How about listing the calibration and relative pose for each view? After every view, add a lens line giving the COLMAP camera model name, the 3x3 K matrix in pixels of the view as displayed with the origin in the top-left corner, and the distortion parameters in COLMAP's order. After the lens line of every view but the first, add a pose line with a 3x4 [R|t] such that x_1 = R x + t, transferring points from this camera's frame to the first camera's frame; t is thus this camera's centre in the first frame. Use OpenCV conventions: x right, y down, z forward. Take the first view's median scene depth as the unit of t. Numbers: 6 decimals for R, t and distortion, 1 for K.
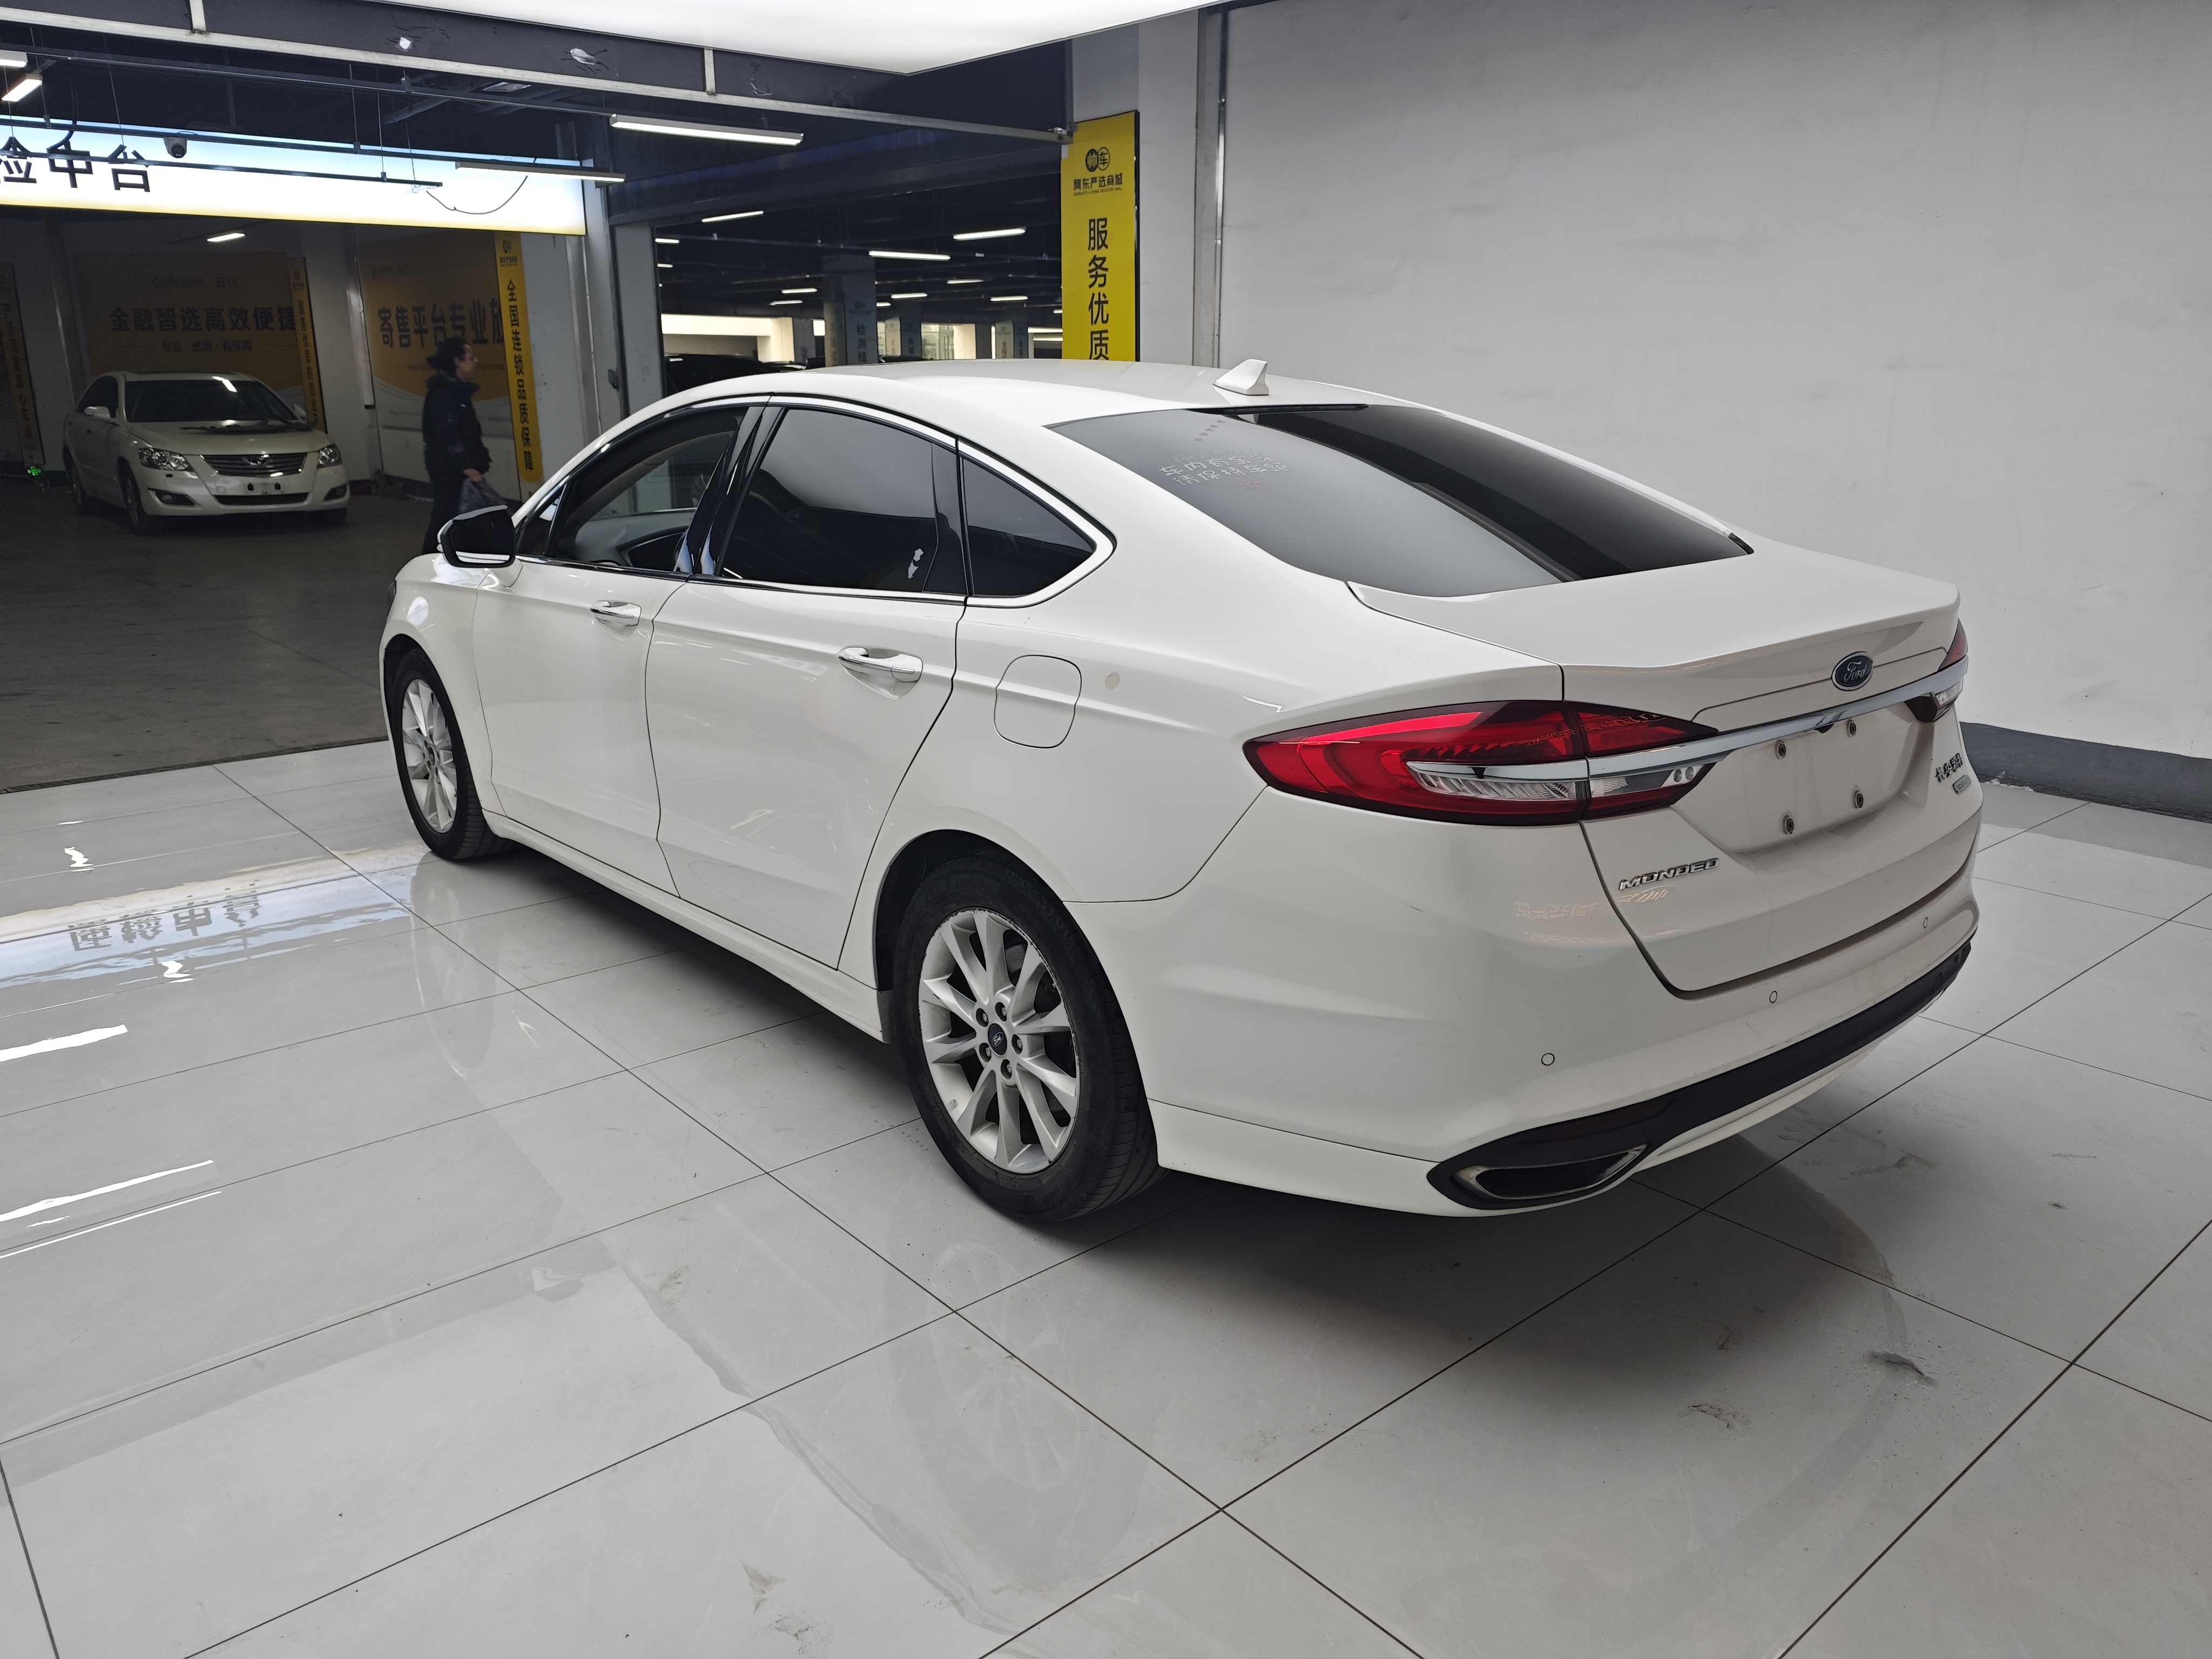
lens RADIAL K [[1608.1, 0, 1110.9], [0, 1608.1, 838.5], [0, 0, 1]] dist [0.015275, -0.012855]
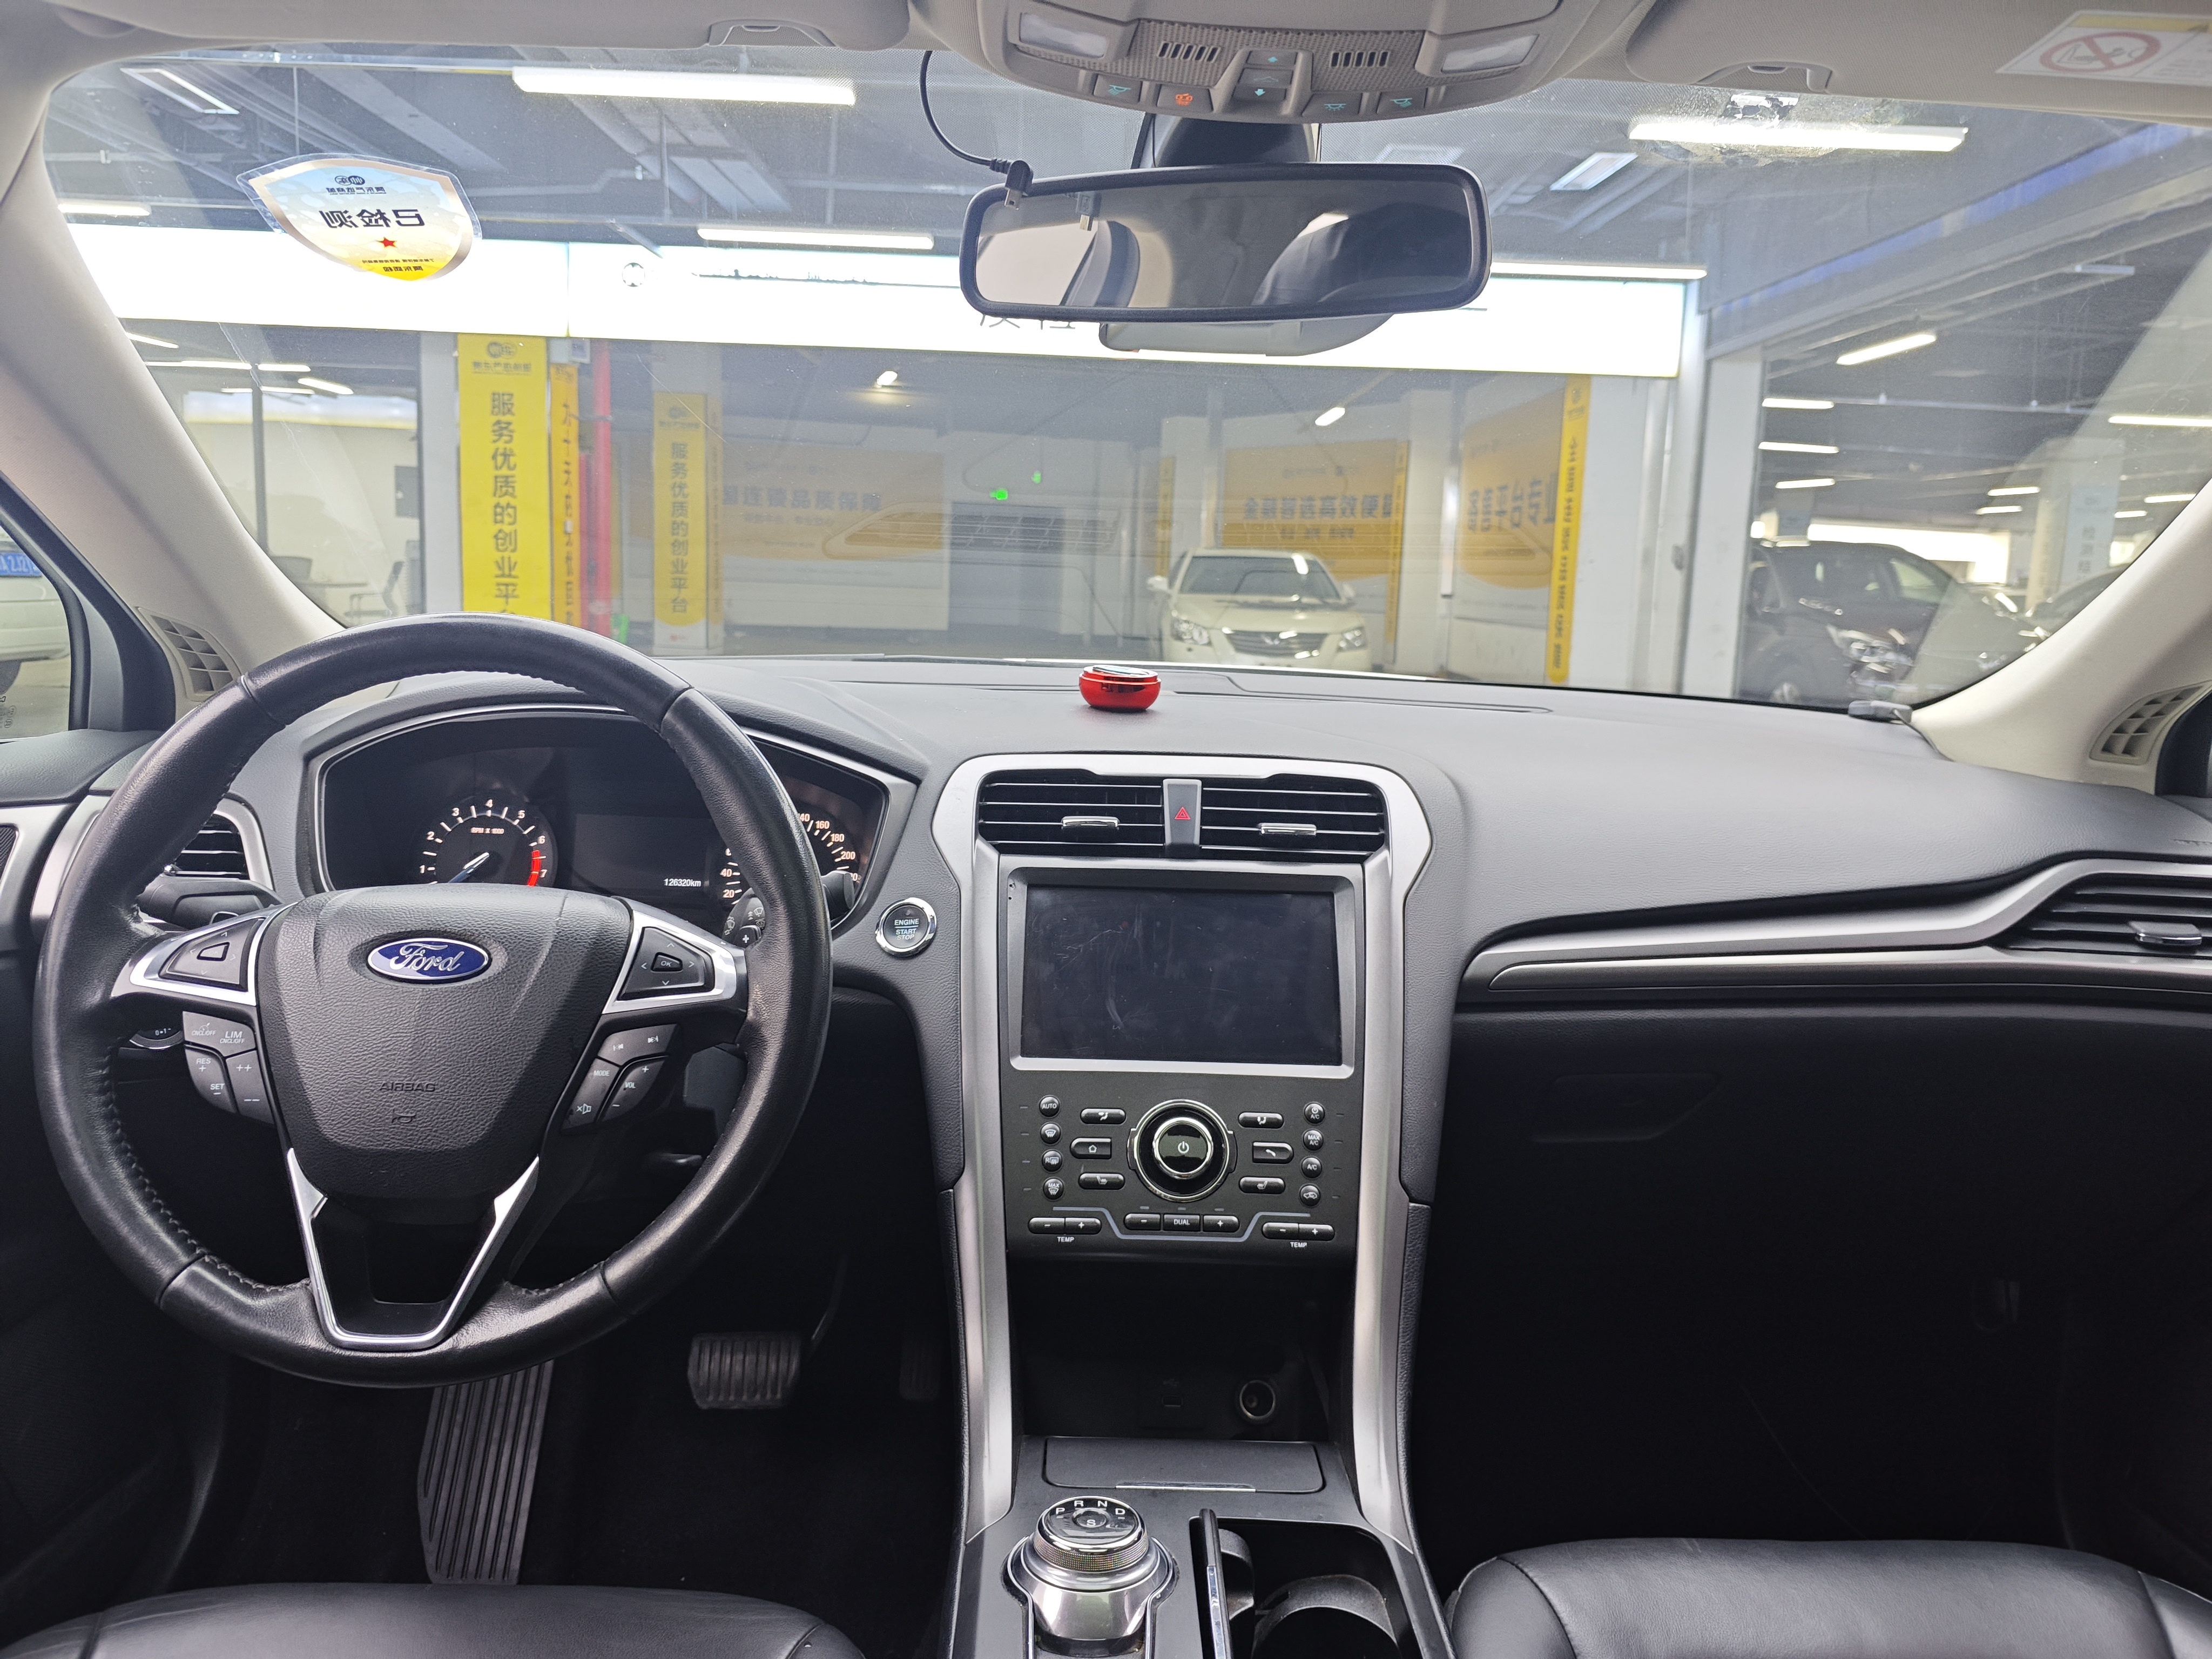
lens RADIAL K [[1608.1, 0, 1117.8], [0, 1608.1, 815.3], [0, 0, 1]] dist [0.015275, -0.012855]
pose [[0.768100, 0.122429, -0.628516, -0.029180], [-0.214531, 0.974027, -0.072444, -0.080588], [0.603323, 0.190481, 0.774415, 0.402878]]
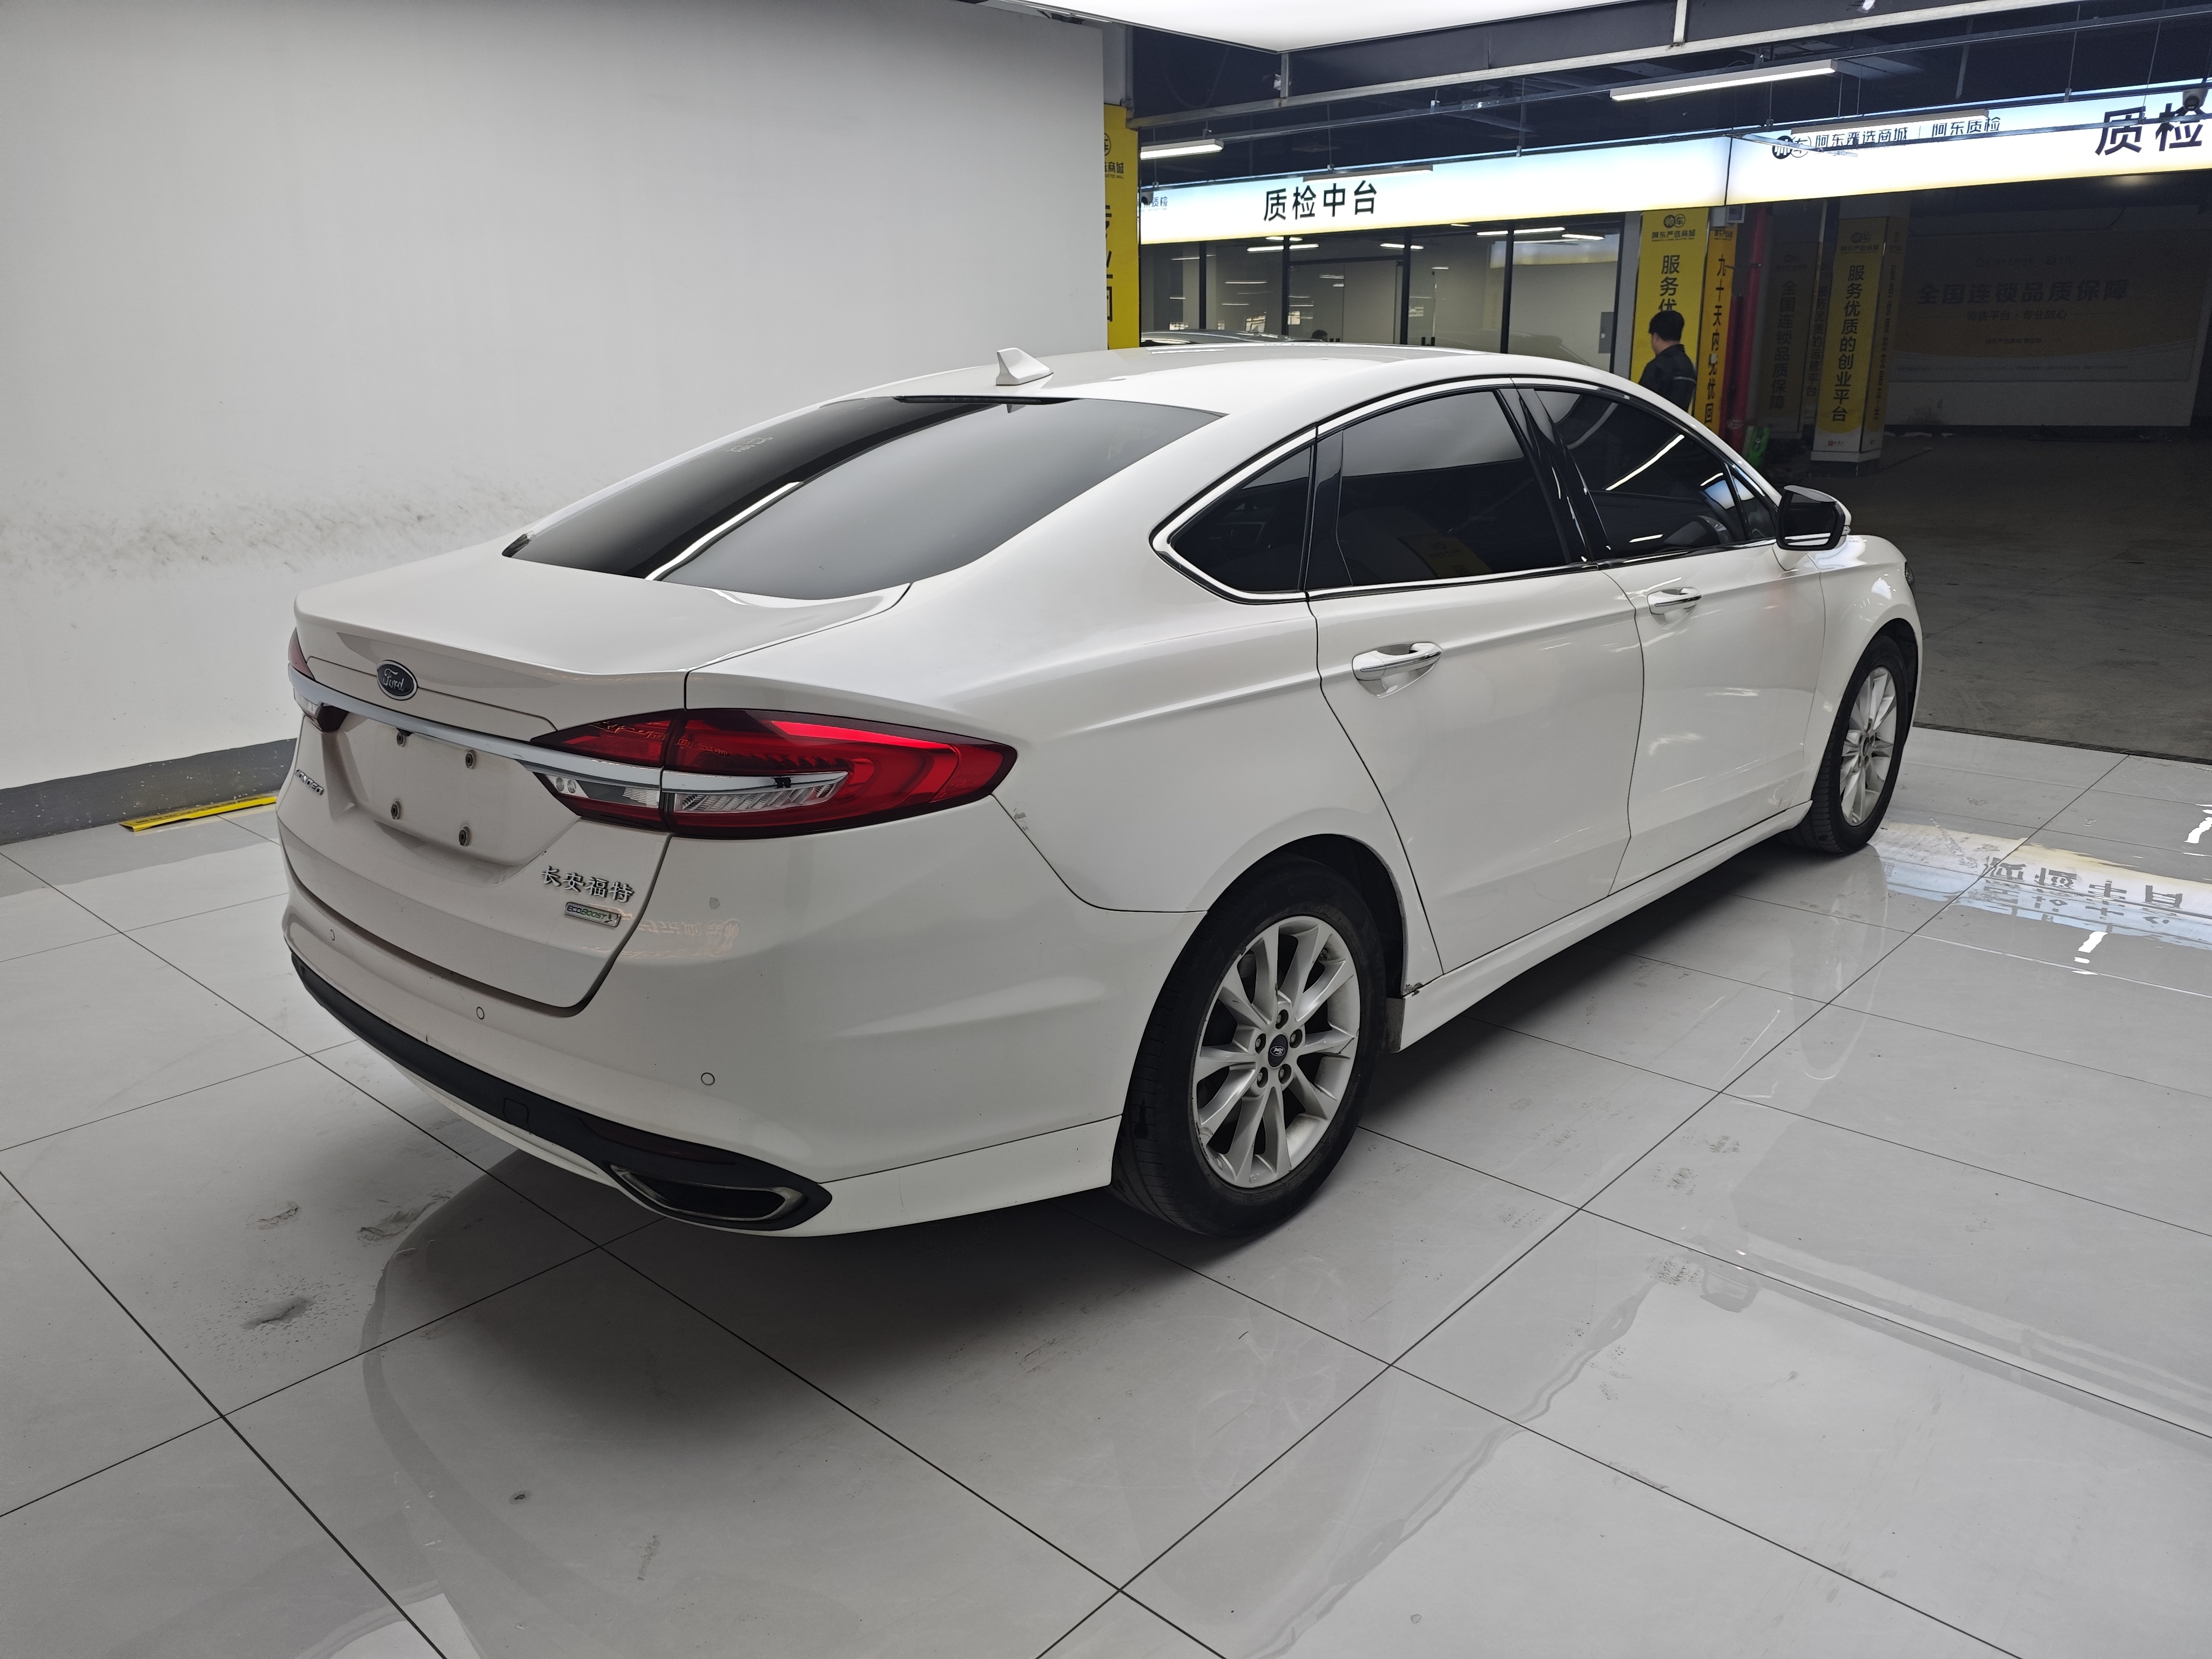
lens RADIAL K [[1608.1, 0, 1108.3], [0, 1608.1, 849.3], [0, 0, 1]] dist [0.015275, -0.012855]
pose [[0.119841, 0.292330, -0.948779, 0.371183], [-0.264022, 0.930637, 0.253391, -0.093435], [0.957043, 0.220132, 0.188710, 0.316560]]
